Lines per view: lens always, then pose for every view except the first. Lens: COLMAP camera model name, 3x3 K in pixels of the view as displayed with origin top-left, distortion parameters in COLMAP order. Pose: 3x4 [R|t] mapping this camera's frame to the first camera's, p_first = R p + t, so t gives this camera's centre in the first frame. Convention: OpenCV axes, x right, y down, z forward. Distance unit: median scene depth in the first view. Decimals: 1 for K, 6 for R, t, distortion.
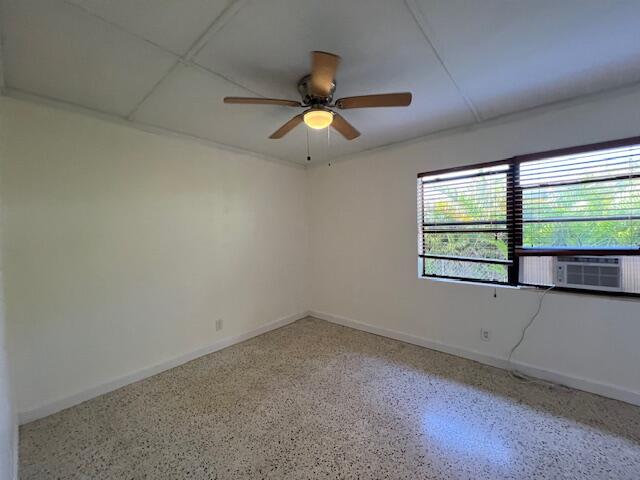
lens RADIAL K [[244.8, 0, 331.8], [0, 244.8, 250.4], [0, 0, 1]] dist [0.000118, 0.000050]
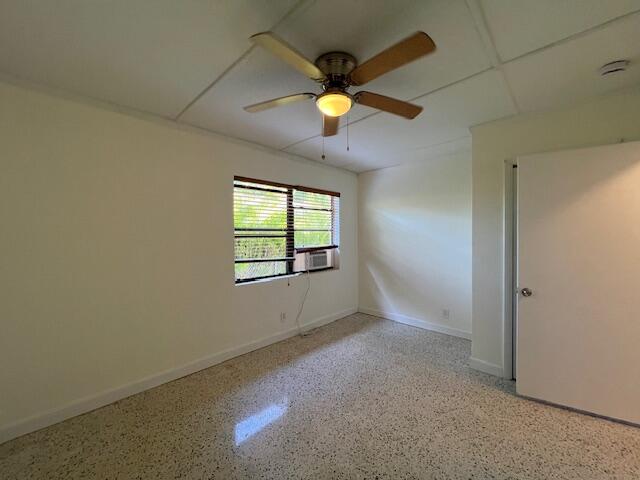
lens RADIAL K [[257.2, 0, 319.0], [0, 257.2, 238.1], [0, 0, 1]] dist [-0.000936, 0.000038]
pose [[0.106977, -0.011793, 0.994192, -0.728130], [0.056575, 0.998382, 0.005755, -0.068447], [-0.992651, 0.055630, 0.107471, 0.680539]]
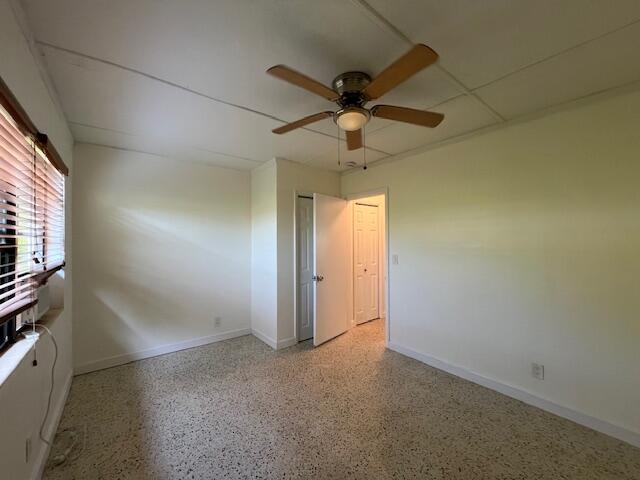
lens RADIAL K [[257.2, 0, 319.0], [0, 257.2, 238.1], [0, 0, 1]] dist [-0.000936, 0.000038]
pose [[-0.973328, 0.008562, 0.229260, -0.104118], [0.018301, 0.999016, 0.040388, -0.116154], [-0.228688, 0.043506, -0.972527, 1.440467]]
